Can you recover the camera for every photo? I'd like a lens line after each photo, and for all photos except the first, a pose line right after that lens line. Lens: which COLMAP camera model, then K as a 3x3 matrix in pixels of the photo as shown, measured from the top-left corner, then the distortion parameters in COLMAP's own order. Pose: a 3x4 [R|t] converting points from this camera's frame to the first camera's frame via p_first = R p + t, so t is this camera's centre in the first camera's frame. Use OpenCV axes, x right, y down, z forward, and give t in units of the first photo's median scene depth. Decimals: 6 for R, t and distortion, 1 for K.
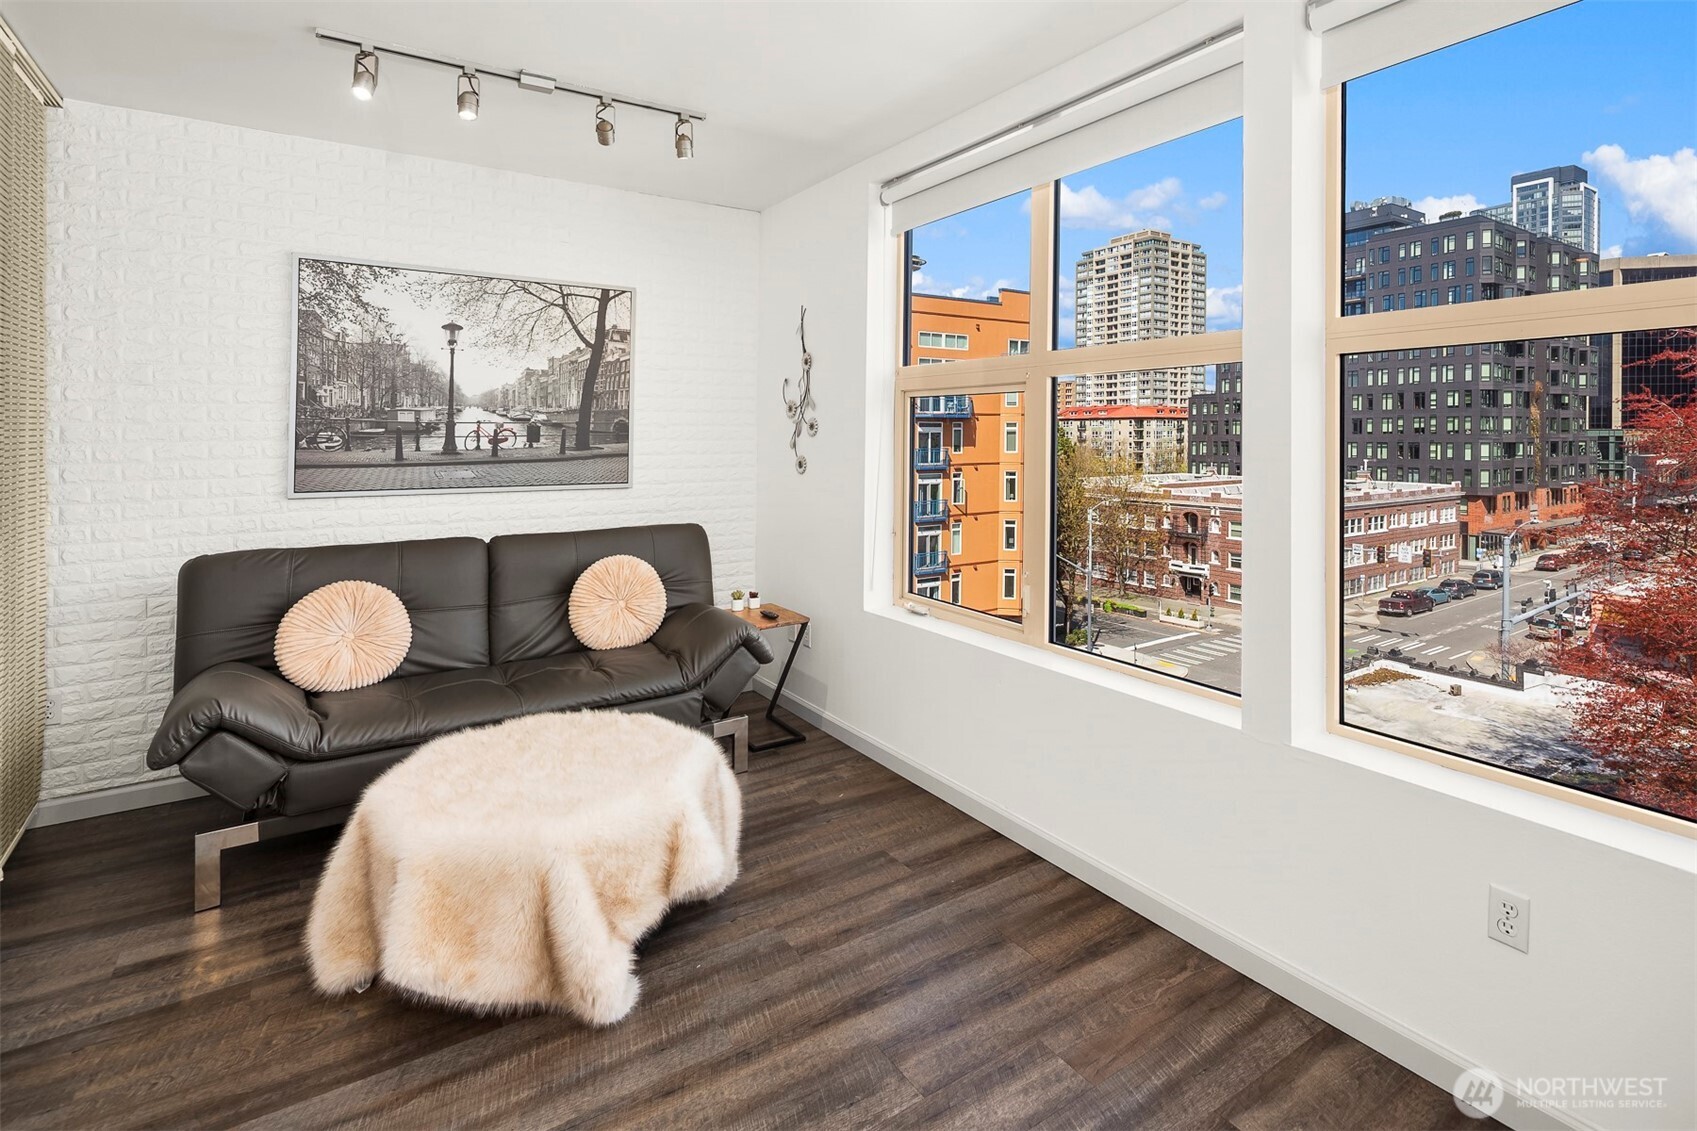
lens RADIAL K [[861.8, 0, 868.2], [0, 861.8, 404.6], [0, 0, 1]] dist [0.015069, -0.005198]
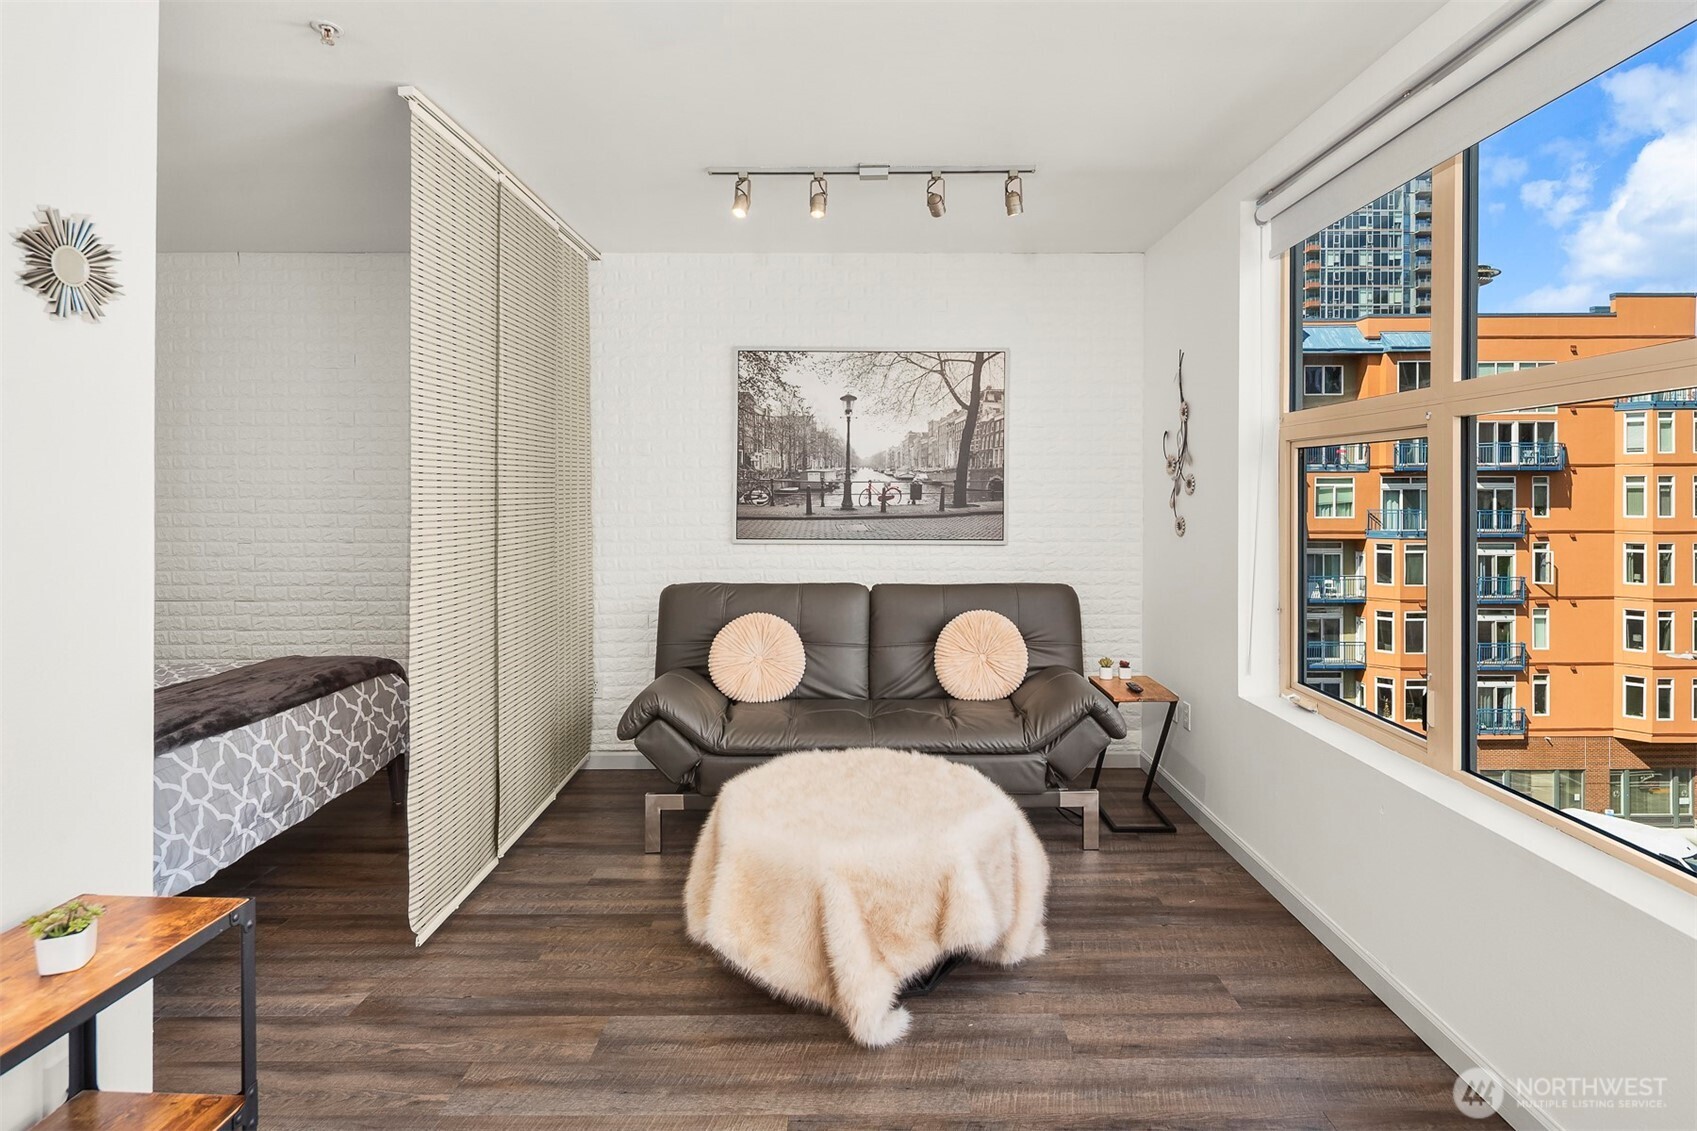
lens RADIAL K [[861.8, 0, 831.5], [0, 861.8, 461.2], [0, 0, 1]] dist [0.015069, -0.005198]
pose [[0.823646, -0.020366, -0.566739, 0.154182], [0.019682, 0.999779, -0.007323, 0.001360], [0.566763, -0.005123, 0.823865, 0.054540]]
